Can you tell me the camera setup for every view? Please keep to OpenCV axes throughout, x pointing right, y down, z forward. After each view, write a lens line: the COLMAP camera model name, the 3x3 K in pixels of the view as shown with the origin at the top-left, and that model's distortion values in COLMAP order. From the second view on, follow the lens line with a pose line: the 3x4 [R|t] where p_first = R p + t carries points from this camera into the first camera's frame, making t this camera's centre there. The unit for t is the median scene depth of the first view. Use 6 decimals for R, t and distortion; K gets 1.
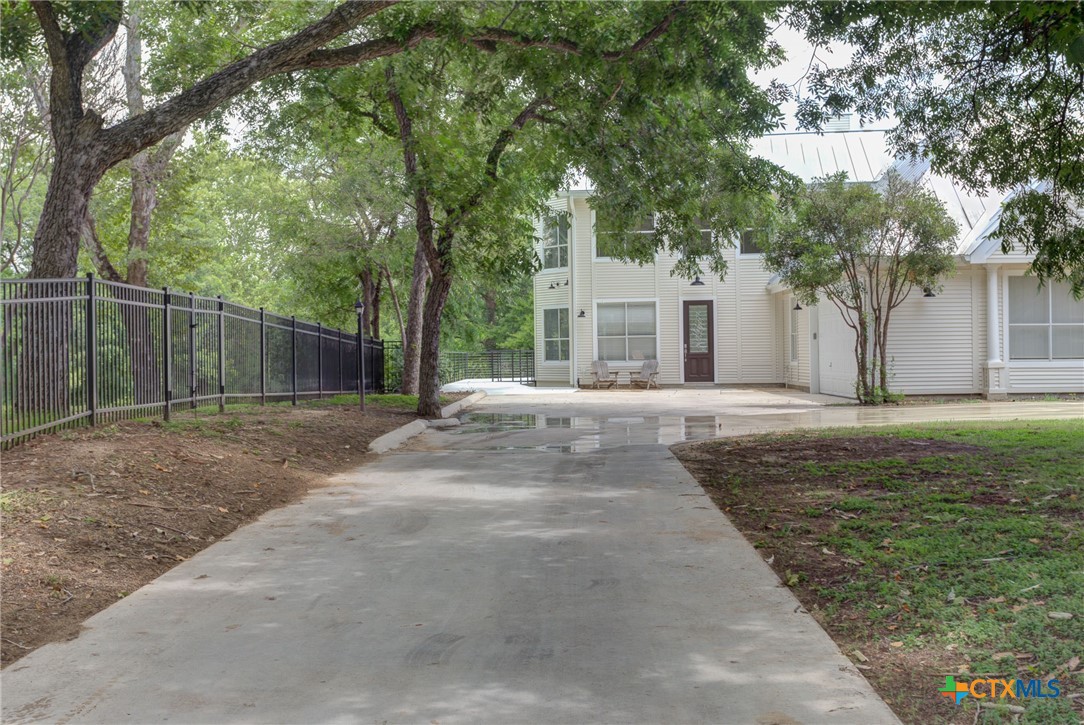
lens RADIAL K [[1268.7, 0, 542.0], [0, 1268.7, 362.5], [0, 0, 1]] dist [0.000364, 0.000646]
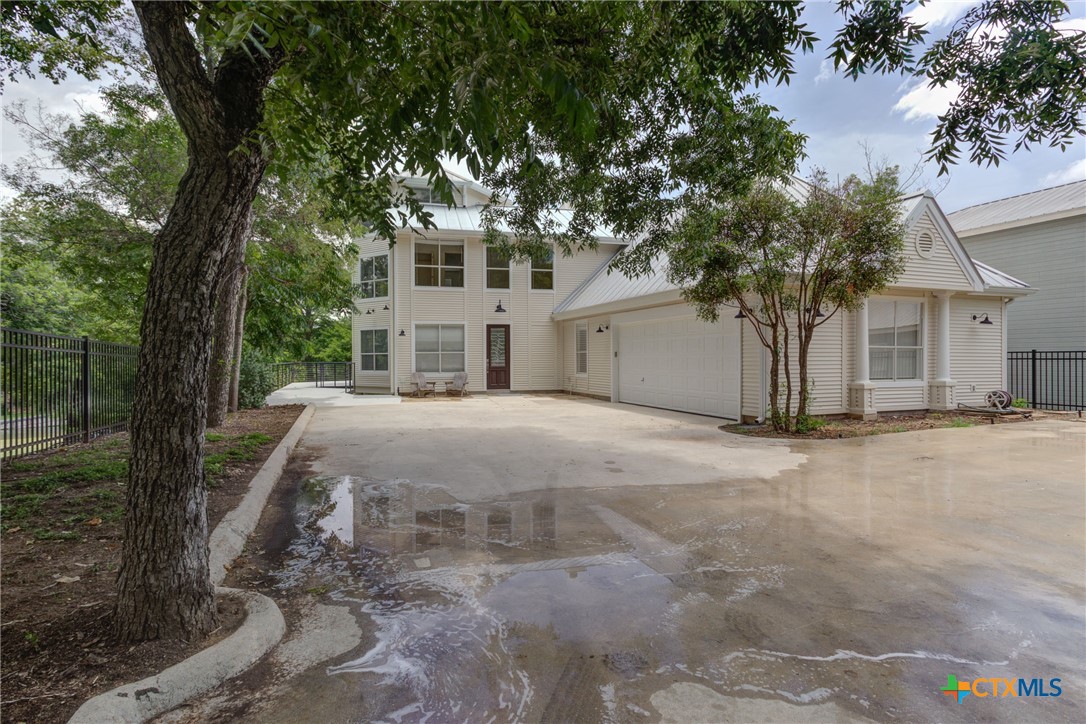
lens RADIAL K [[544.1, 0, 543.0], [0, 544.1, 362.0], [0, 0, 1]] dist [0.000246, 0.000033]
pose [[0.931694, 0.006480, 0.363187, -0.030781], [-0.005387, 0.999977, -0.004022, -0.009840], [-0.363204, 0.001791, 0.931708, 0.481580]]
